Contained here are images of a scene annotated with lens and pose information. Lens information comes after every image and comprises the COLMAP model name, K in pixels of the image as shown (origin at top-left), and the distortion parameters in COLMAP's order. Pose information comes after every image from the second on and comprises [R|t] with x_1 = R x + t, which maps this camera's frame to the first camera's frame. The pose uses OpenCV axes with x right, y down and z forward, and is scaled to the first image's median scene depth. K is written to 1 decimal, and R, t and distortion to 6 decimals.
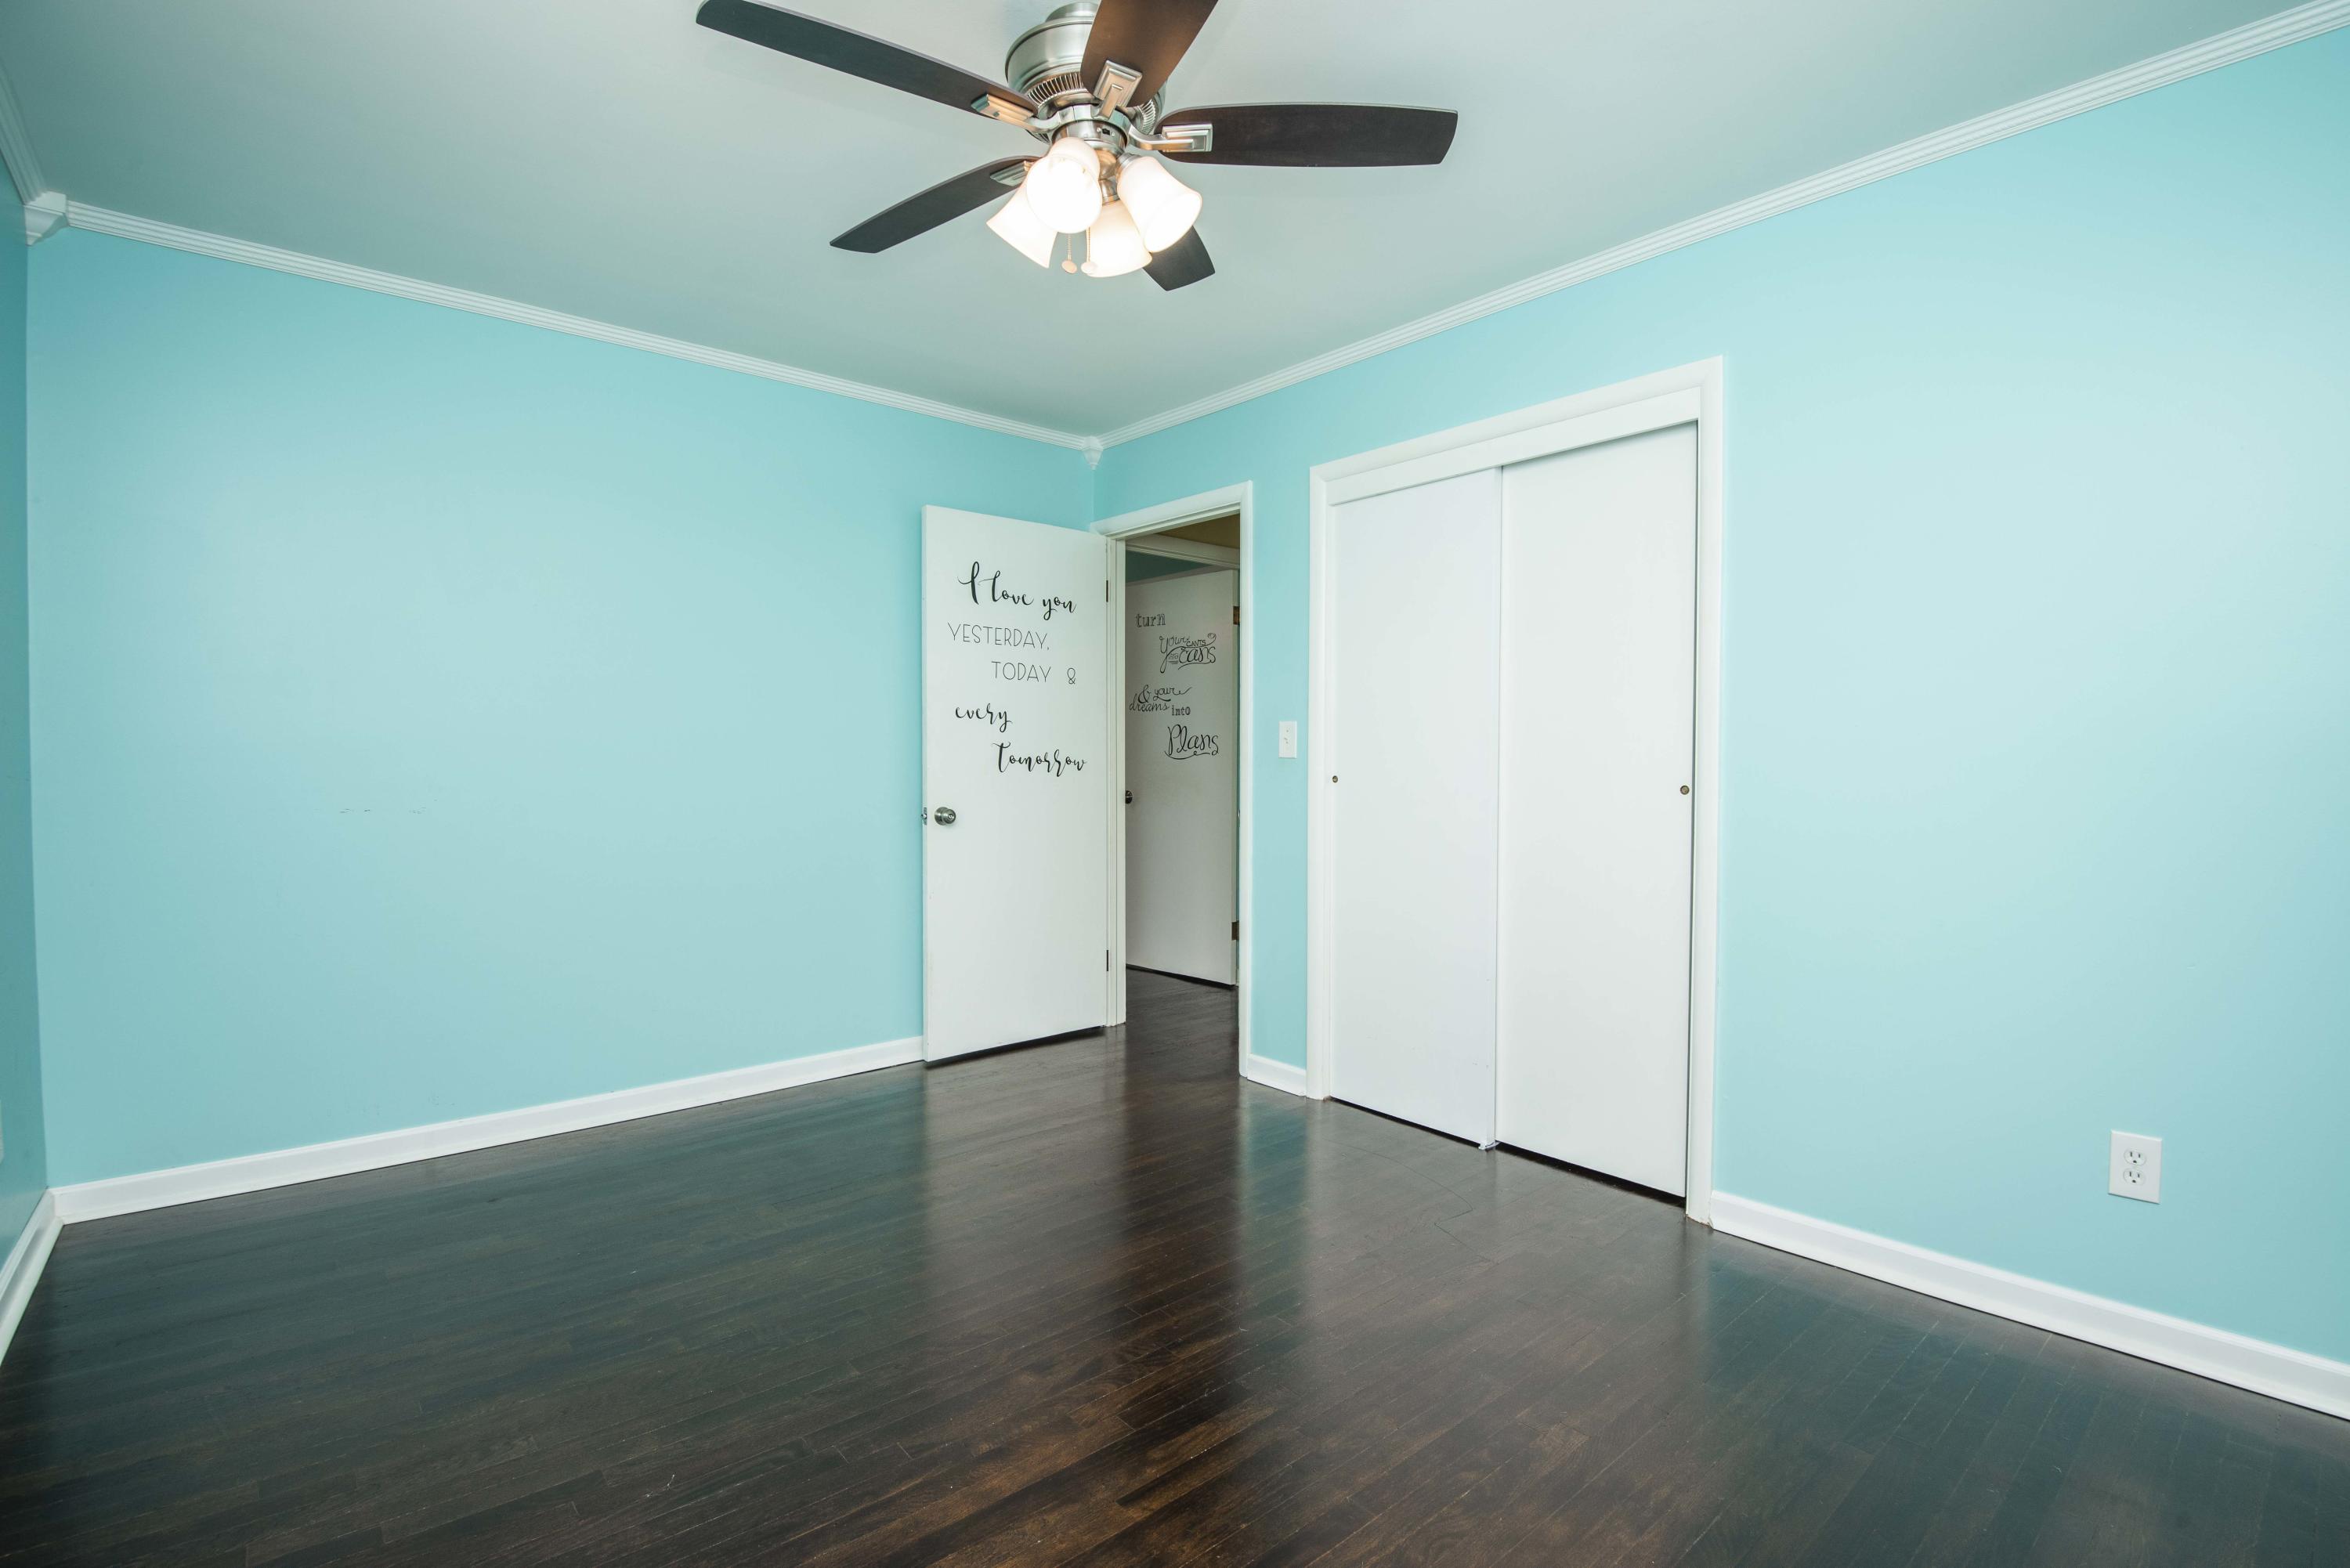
lens RADIAL K [[1074.5, 0, 1195.9], [0, 1074.5, 787.1], [0, 0, 1]] dist [-0.028732, -0.000208]
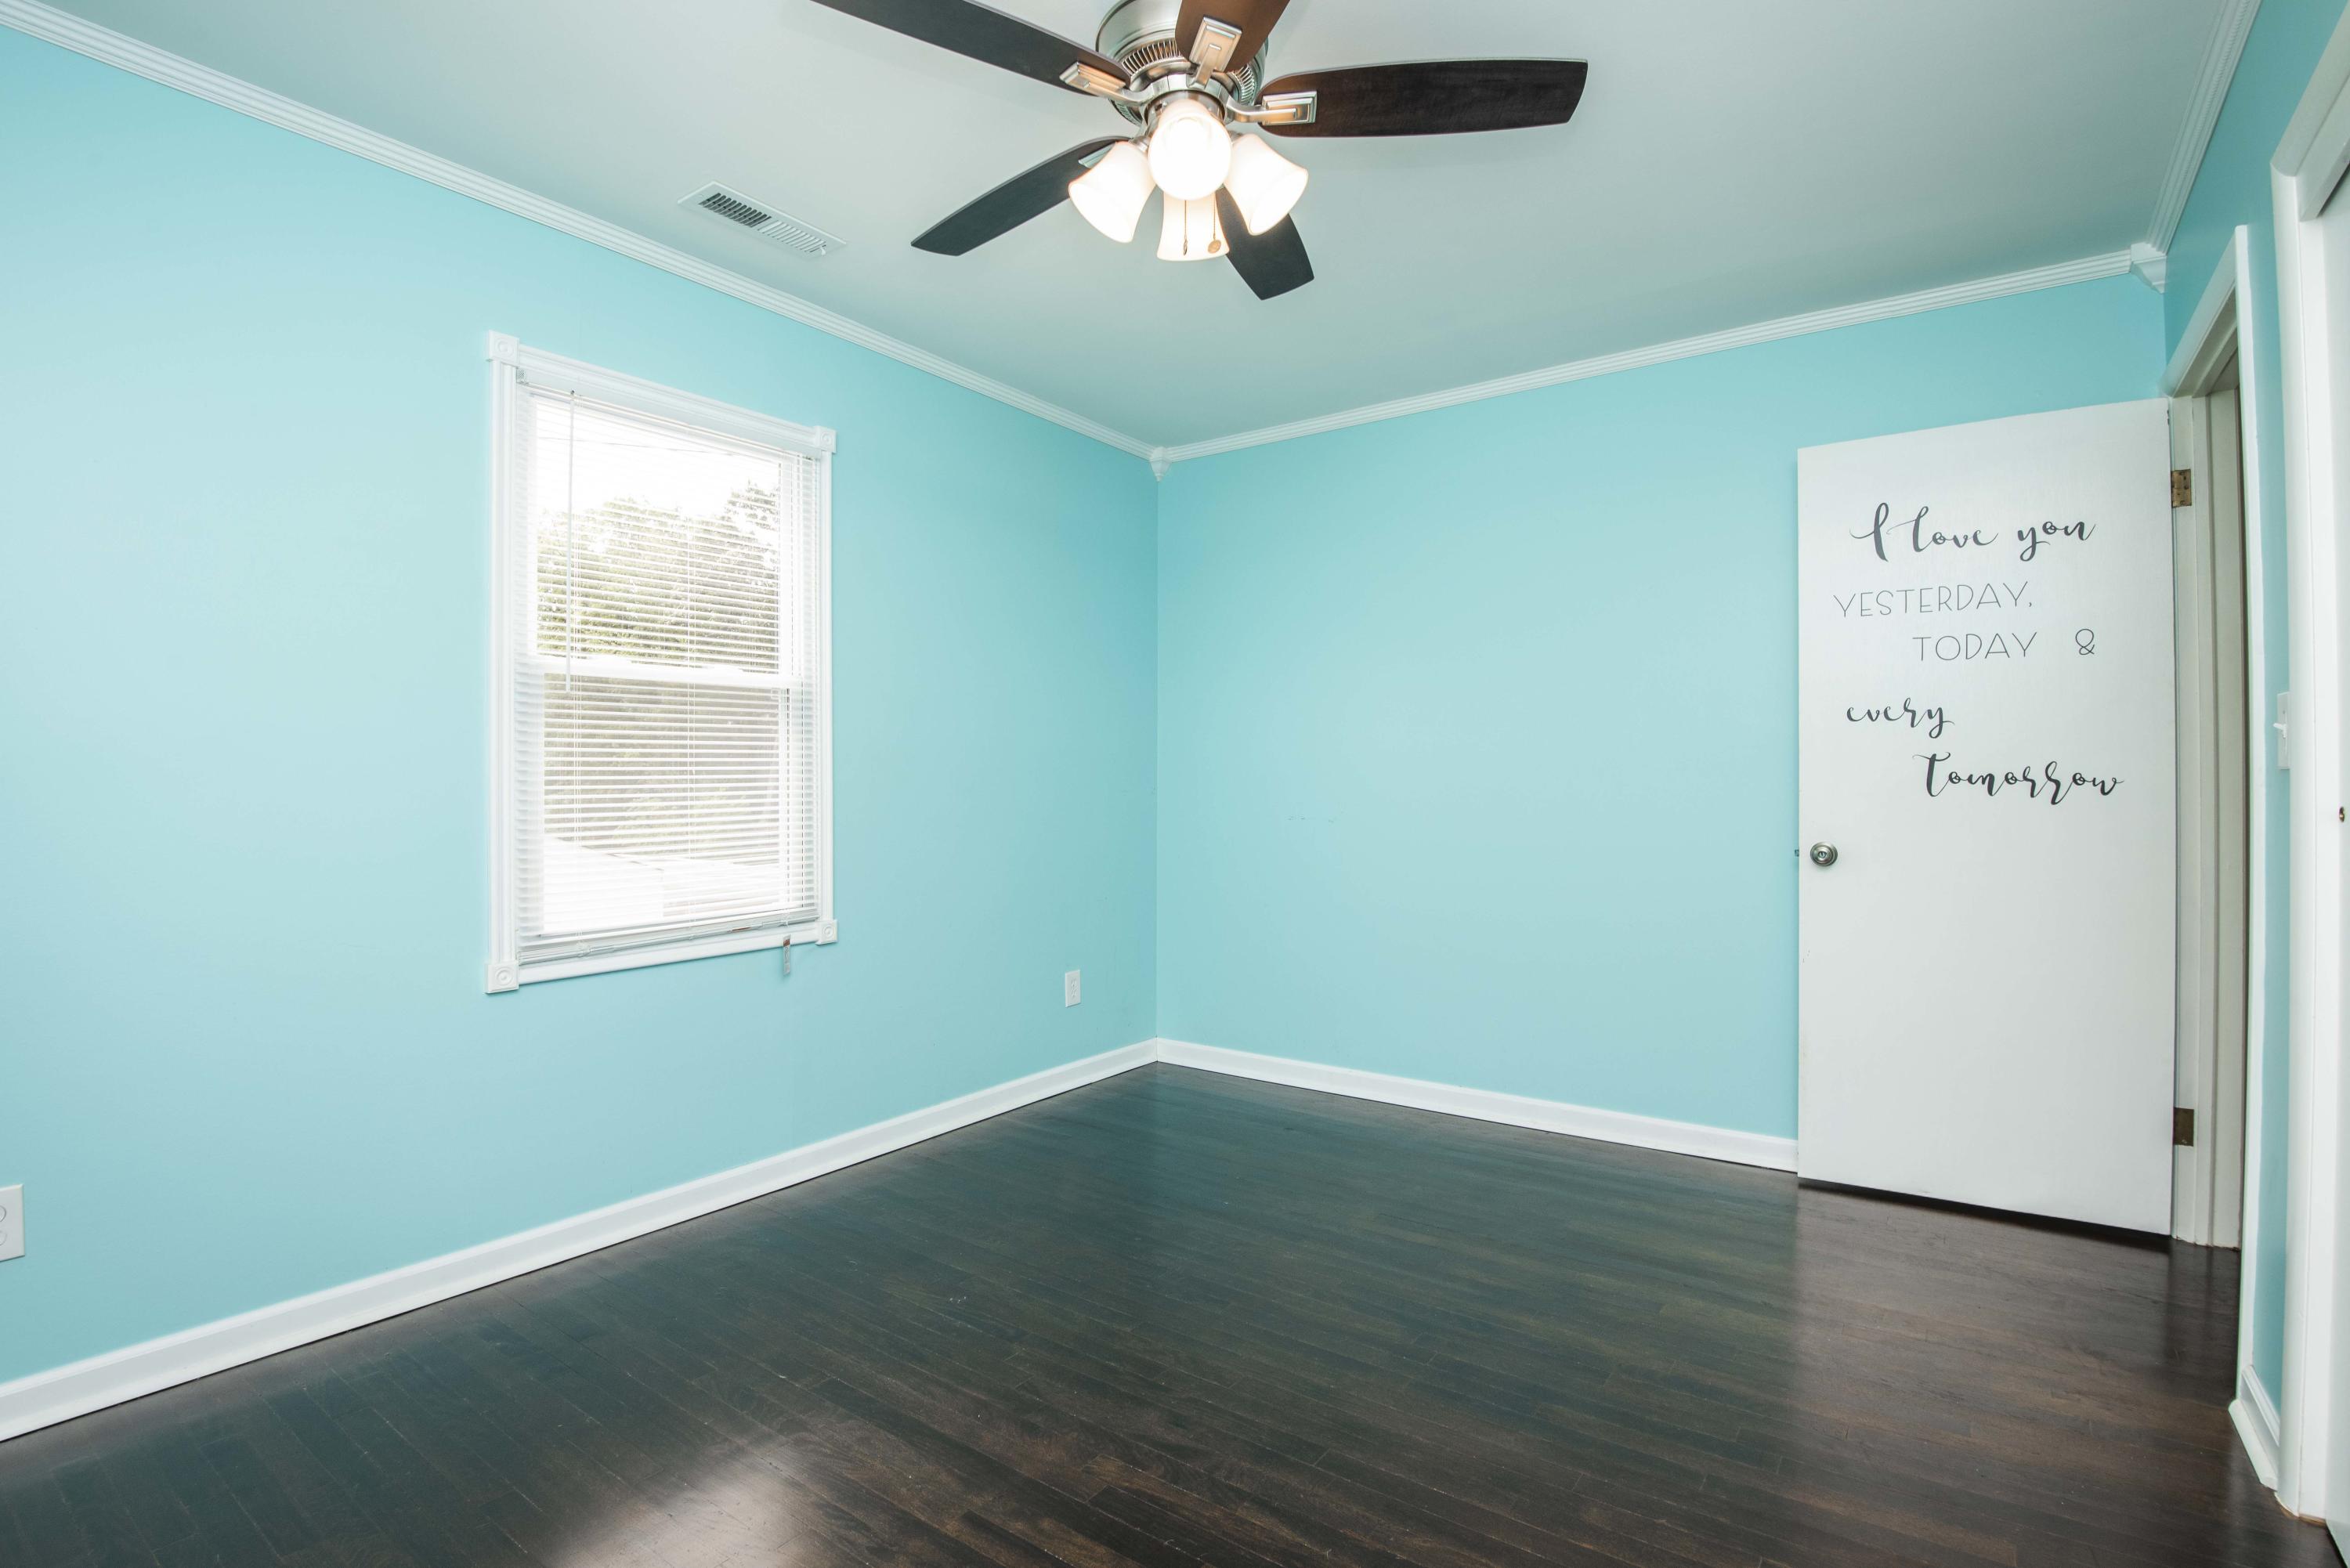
lens RADIAL K [[1106.3, 0, 1175.9], [0, 1106.3, 766.1], [0, 0, 1]] dist [-0.023544, -0.000714]
pose [[0.232340, -0.015381, -0.972513, 0.405589], [-0.028209, 0.999348, -0.022545, -0.003796], [0.972225, 0.032672, 0.231755, 0.383691]]
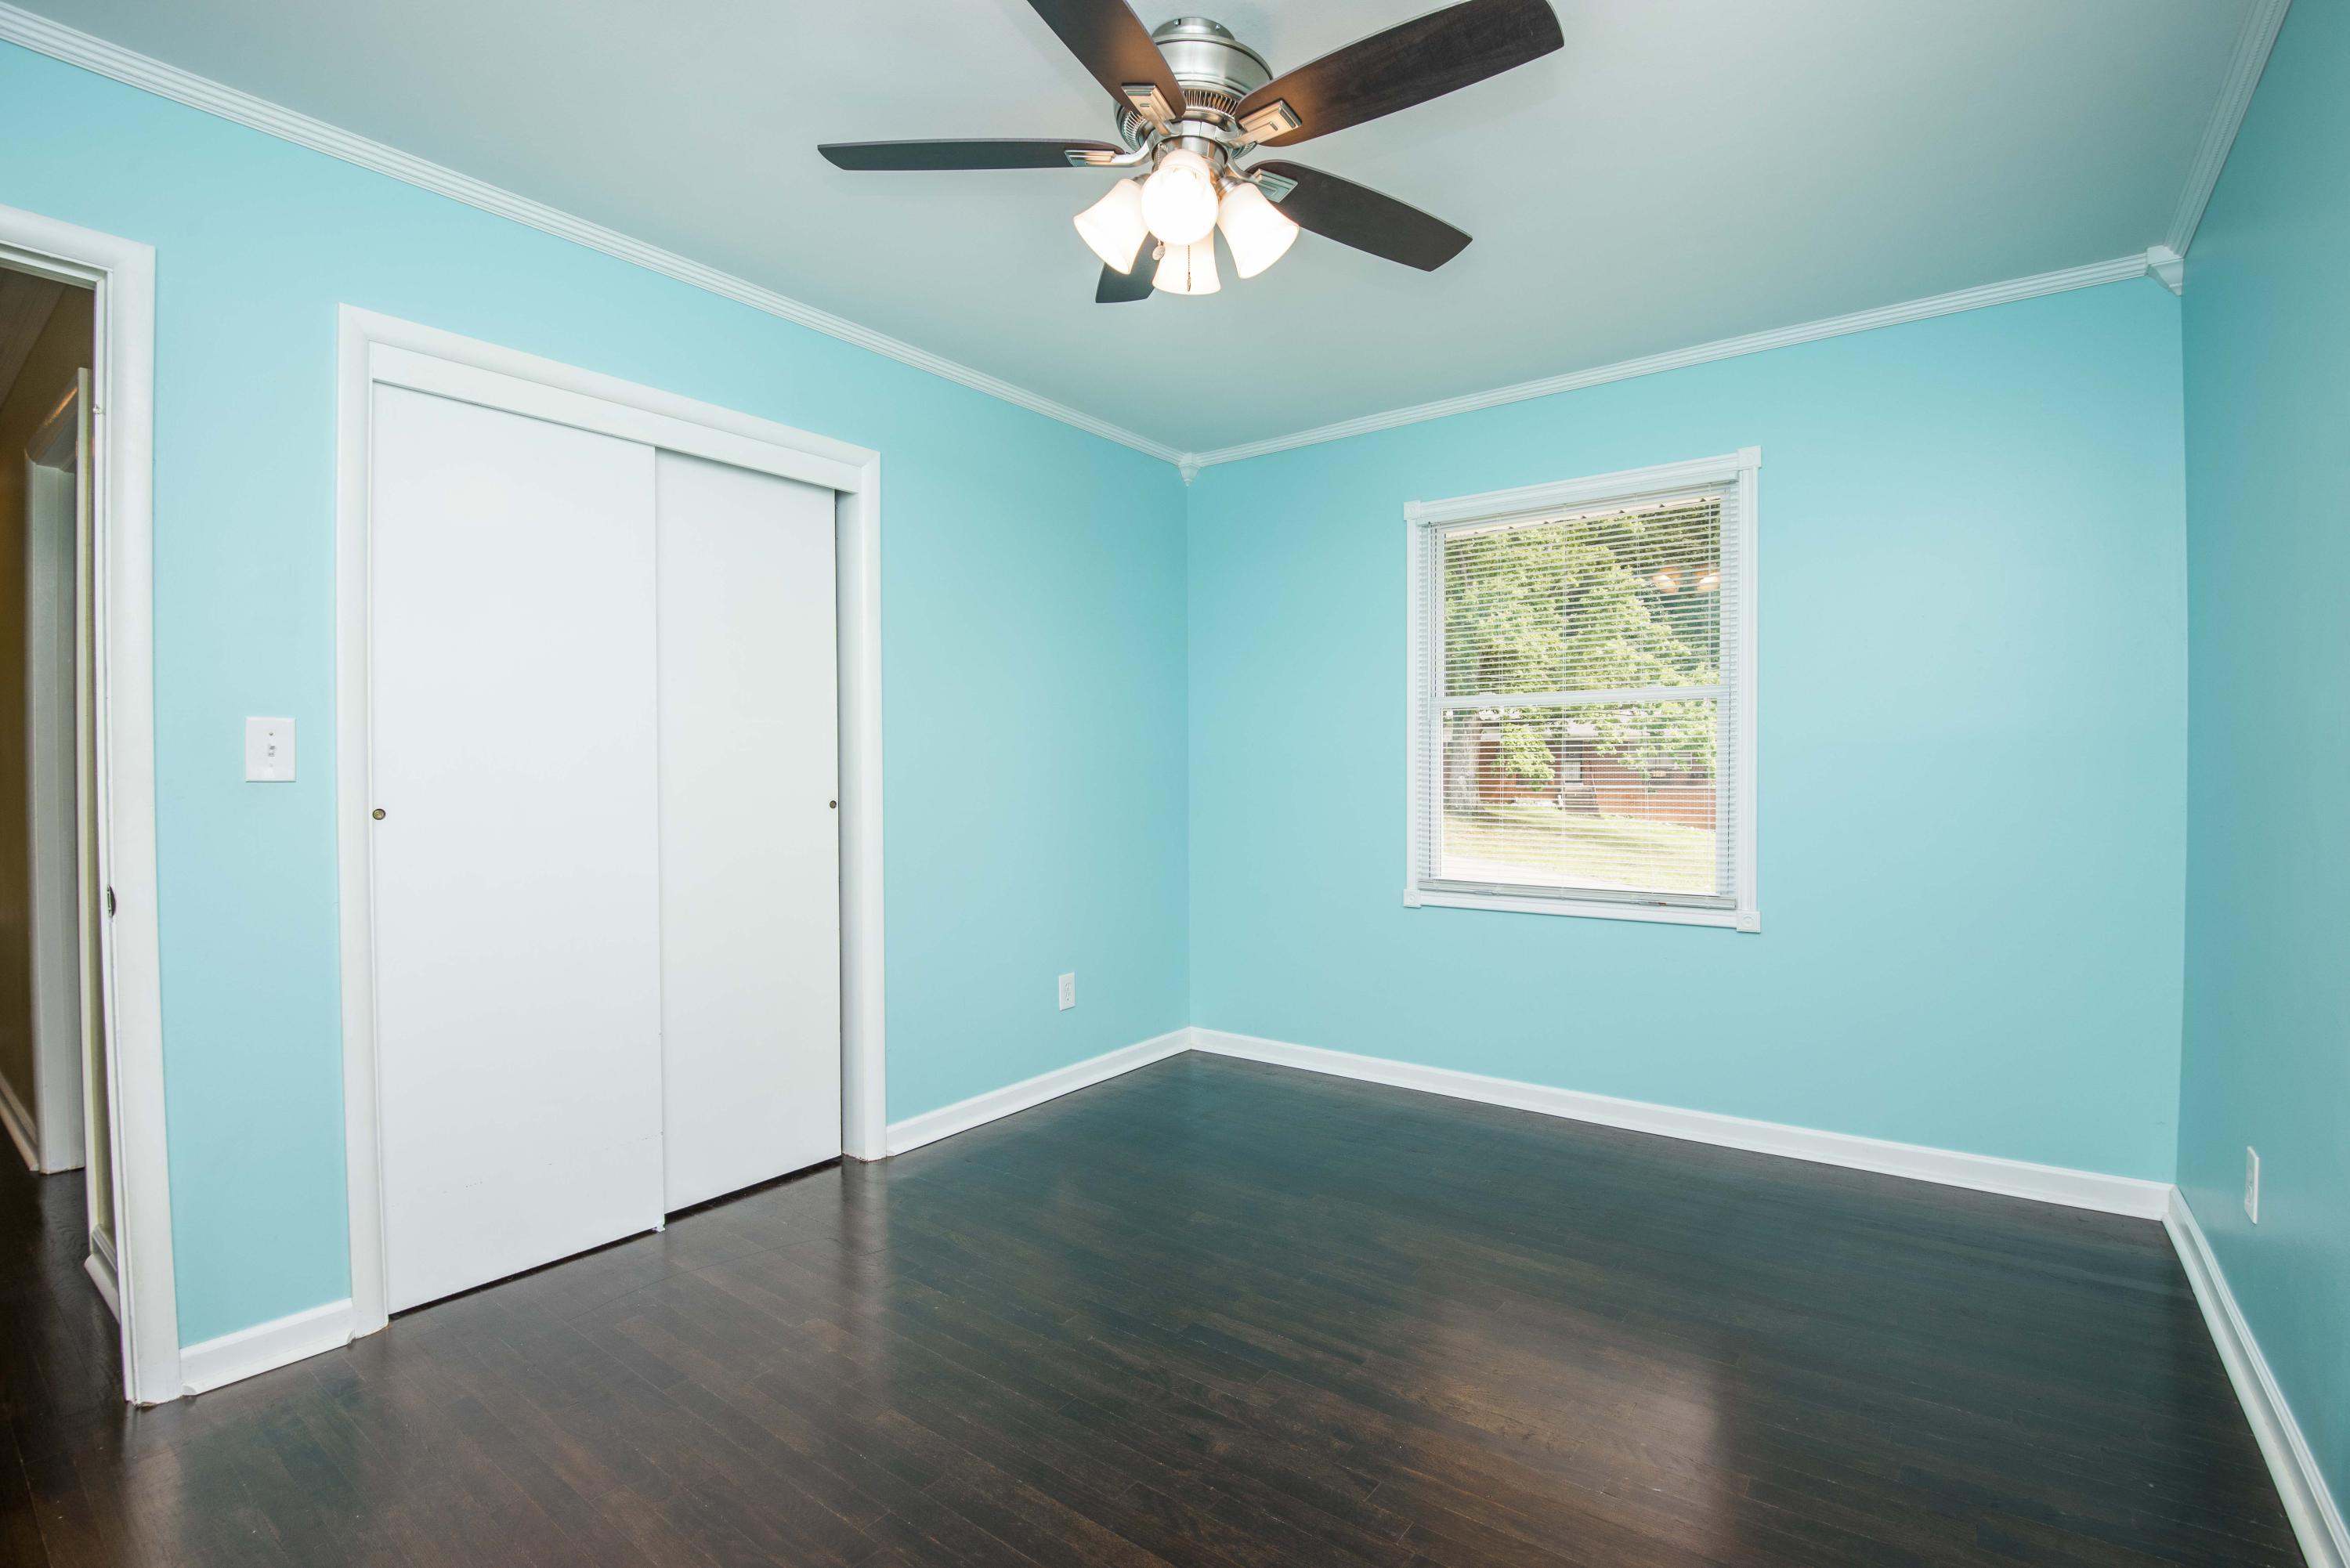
lens RADIAL K [[1074.5, 0, 1195.9], [0, 1074.5, 787.1], [0, 0, 1]] dist [-0.028732, -0.000208]
pose [[-0.222839, -0.013988, 0.974755, -0.523770], [0.027065, 0.999423, 0.020530, -0.020496], [-0.974480, 0.030957, -0.222331, 0.601750]]
